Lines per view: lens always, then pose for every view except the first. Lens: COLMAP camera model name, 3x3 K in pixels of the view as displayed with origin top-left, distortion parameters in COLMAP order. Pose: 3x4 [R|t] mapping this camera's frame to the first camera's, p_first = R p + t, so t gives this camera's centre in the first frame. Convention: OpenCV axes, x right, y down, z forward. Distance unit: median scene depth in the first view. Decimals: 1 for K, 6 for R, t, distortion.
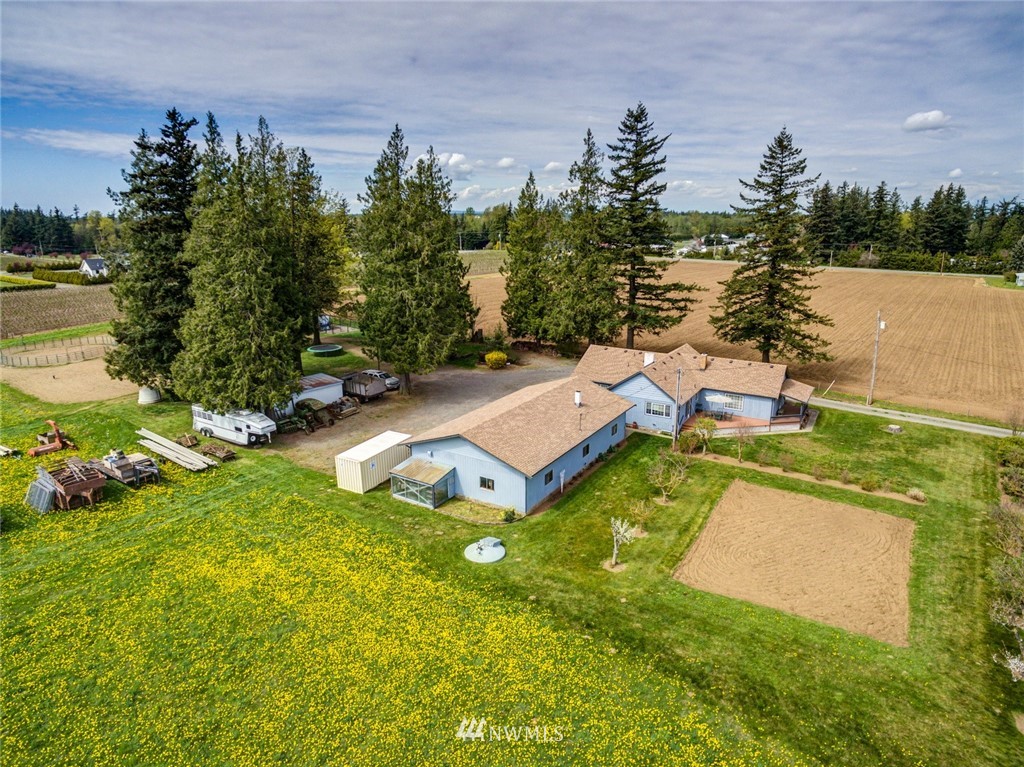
lens RADIAL K [[627.5, 0, 541.1], [0, 627.5, 365.8], [0, 0, 1]] dist [-0.081239, -0.000158]
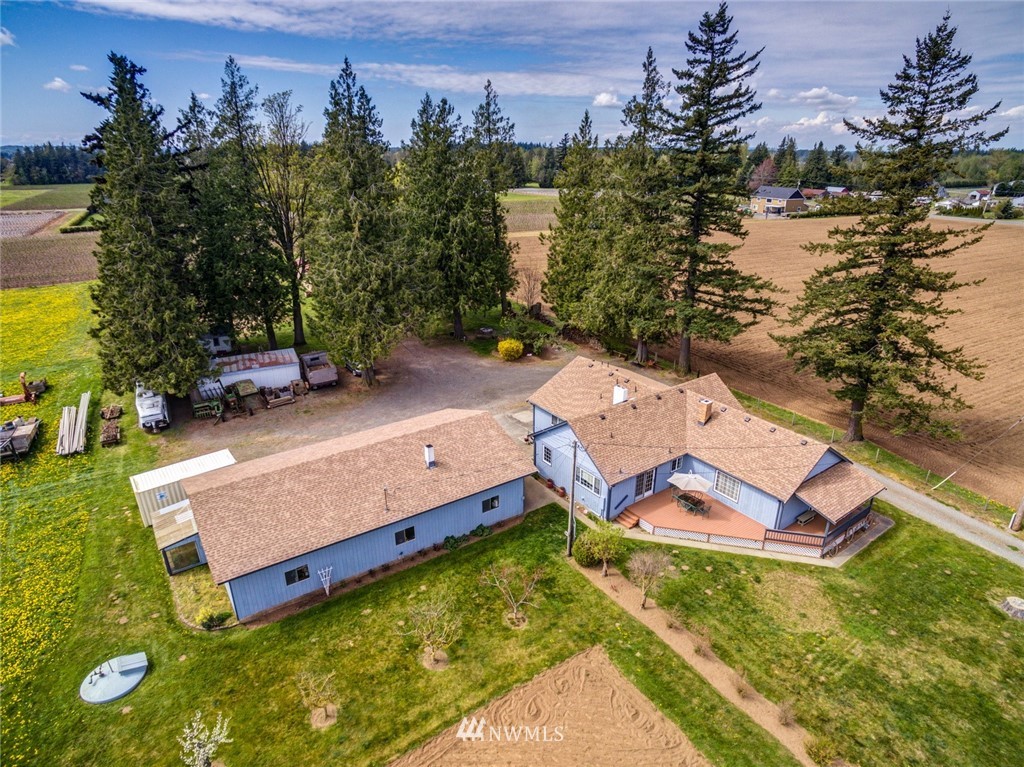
lens RADIAL K [[607.9, 0, 521.8], [0, 607.9, 382.1], [0, 0, 1]] dist [-0.122553, 0.091125]
pose [[0.907088, 0.151946, -0.392559, 0.273635], [-0.097582, 0.983078, 0.155031, -0.096945], [0.409473, -0.102320, 0.906566, 0.293436]]
